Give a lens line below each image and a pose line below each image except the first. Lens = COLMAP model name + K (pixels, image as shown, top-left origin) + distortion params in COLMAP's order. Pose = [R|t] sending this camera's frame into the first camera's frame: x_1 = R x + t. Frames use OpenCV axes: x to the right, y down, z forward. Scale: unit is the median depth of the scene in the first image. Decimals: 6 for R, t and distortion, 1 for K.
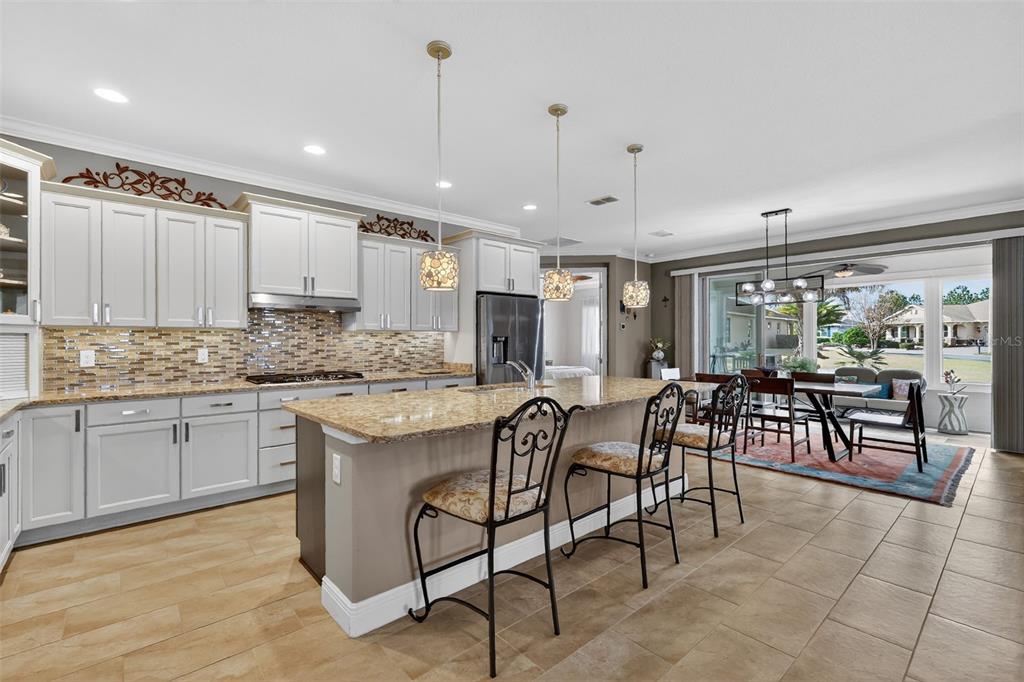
lens RADIAL K [[449.0, 0, 509.9], [0, 449.0, 342.4], [0, 0, 1]] dist [-0.002157, -0.000593]
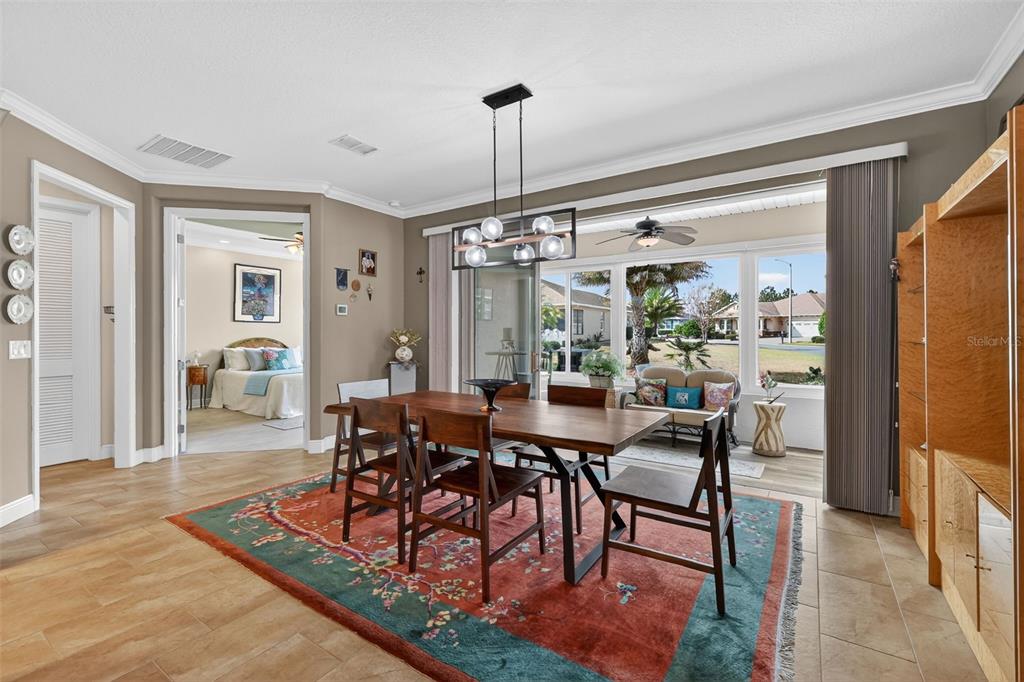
lens RADIAL K [[449.0, 0, 508.3], [0, 449.0, 334.0], [0, 0, 1]] dist [-0.002157, -0.000593]
pose [[0.965712, 0.000045, 0.259615, 0.447229], [-0.000244, 1.000000, 0.000735, -0.002611], [-0.259614, -0.000773, 0.965712, 0.467875]]
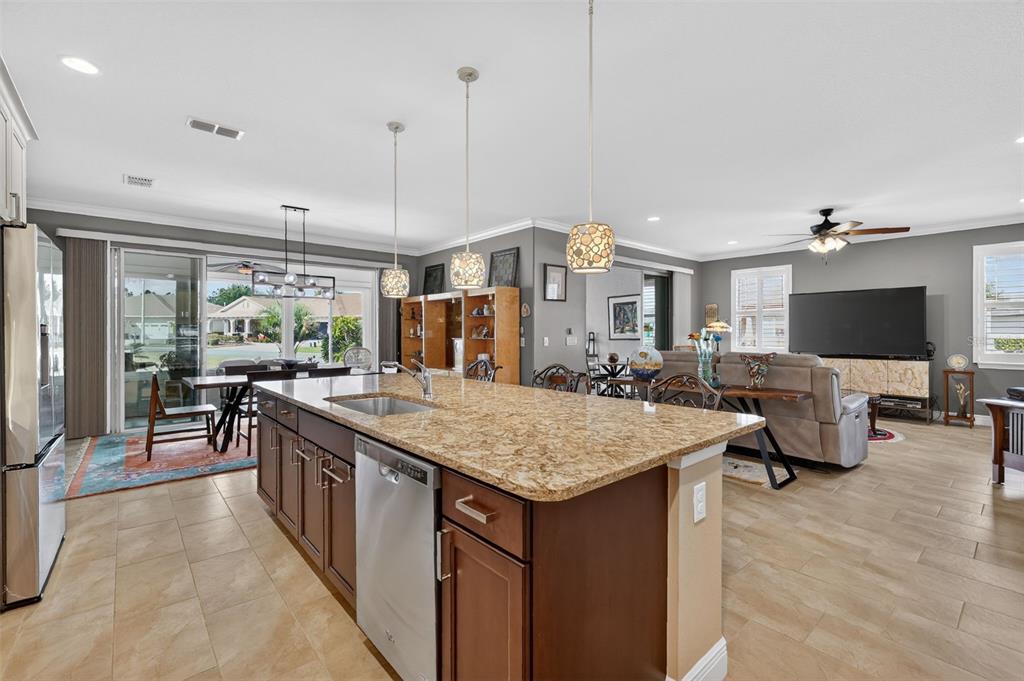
lens RADIAL K [[449.0, 0, 519.0], [0, 449.0, 335.6], [0, 0, 1]] dist [-0.002157, -0.000593]
pose [[0.004539, -0.001851, 0.999988, -0.424092], [0.003671, 0.999992, 0.001834, 0.000494], [-0.999983, 0.003663, 0.004546, 0.477218]]
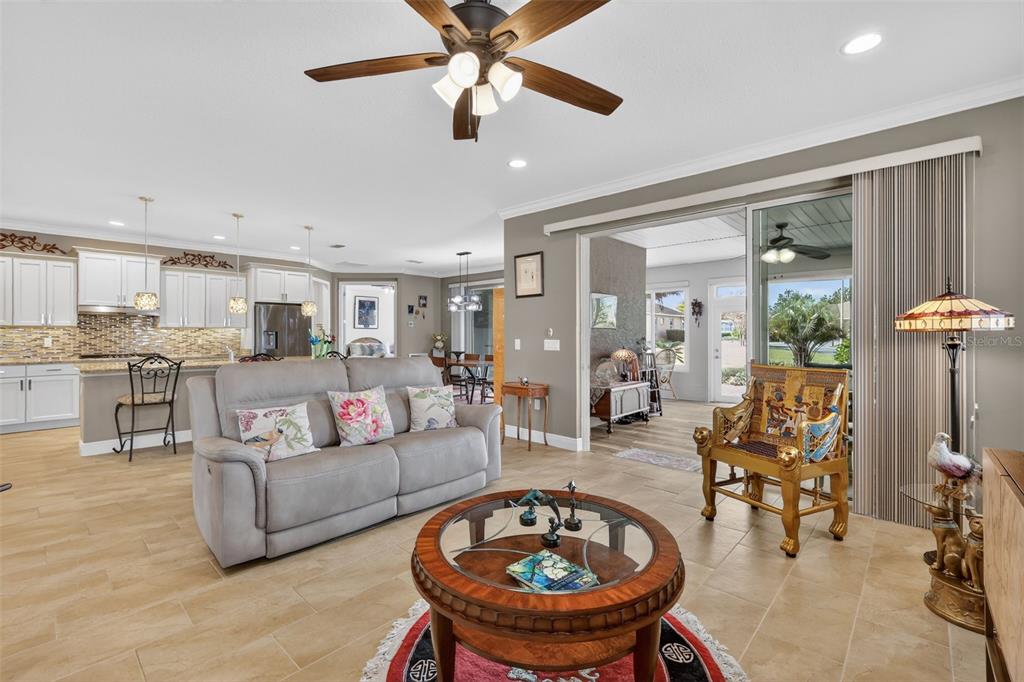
lens RADIAL K [[449.0, 0, 509.4], [0, 449.0, 334.3], [0, 0, 1]] dist [-0.002157, -0.000593]
pose [[0.994301, 0.003441, 0.106557, 0.578940], [-0.003134, 0.999990, -0.003048, -0.001336], [-0.106566, 0.002697, 0.994302, -0.572479]]
